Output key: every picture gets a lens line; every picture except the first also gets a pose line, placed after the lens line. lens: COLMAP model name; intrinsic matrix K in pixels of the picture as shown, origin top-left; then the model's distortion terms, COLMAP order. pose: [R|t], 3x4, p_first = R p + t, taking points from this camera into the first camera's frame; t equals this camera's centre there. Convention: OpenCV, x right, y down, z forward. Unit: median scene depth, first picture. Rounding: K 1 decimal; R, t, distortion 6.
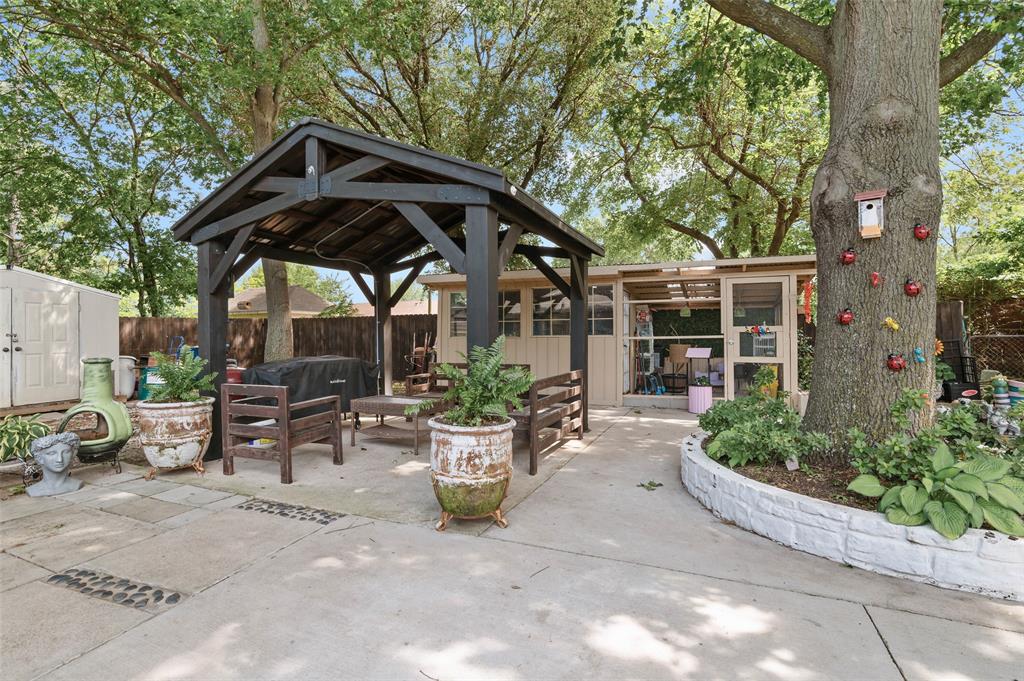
lens RADIAL K [[473.9, 0, 513.2], [0, 473.9, 333.3], [0, 0, 1]] dist [-0.009708, 0.001444]
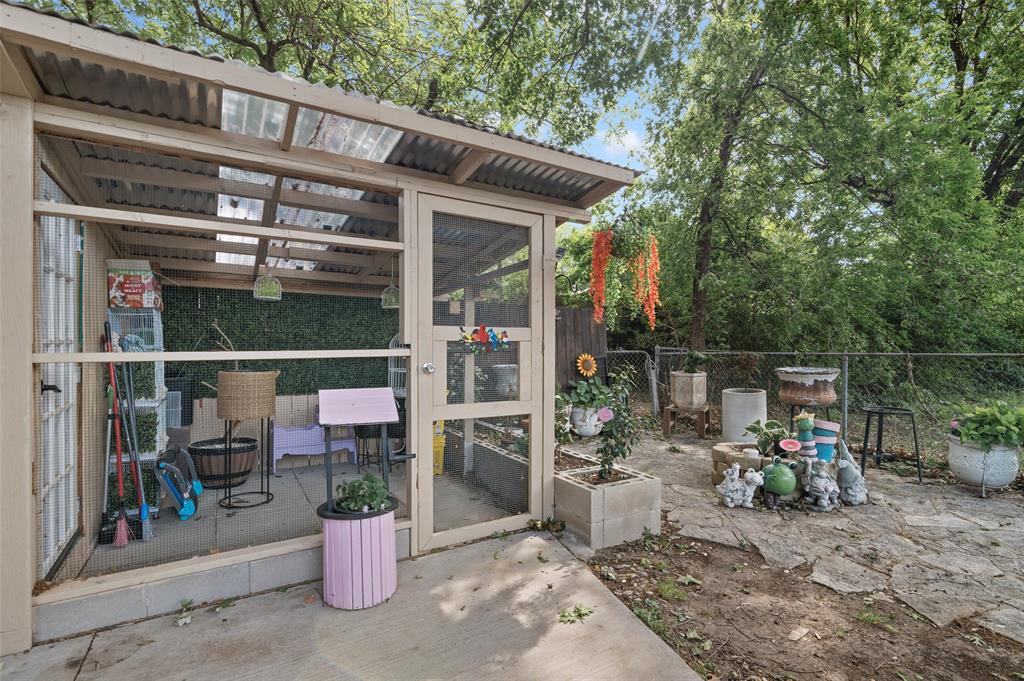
lens RADIAL K [[473.9, 0, 501.6], [0, 473.9, 349.9], [0, 0, 1]] dist [-0.009708, 0.001444]
pose [[0.588433, 0.002627, 0.808542, 0.202612], [-0.009531, 0.999948, 0.003688, 0.003109], [-0.808490, -0.009876, 0.588427, 0.760333]]
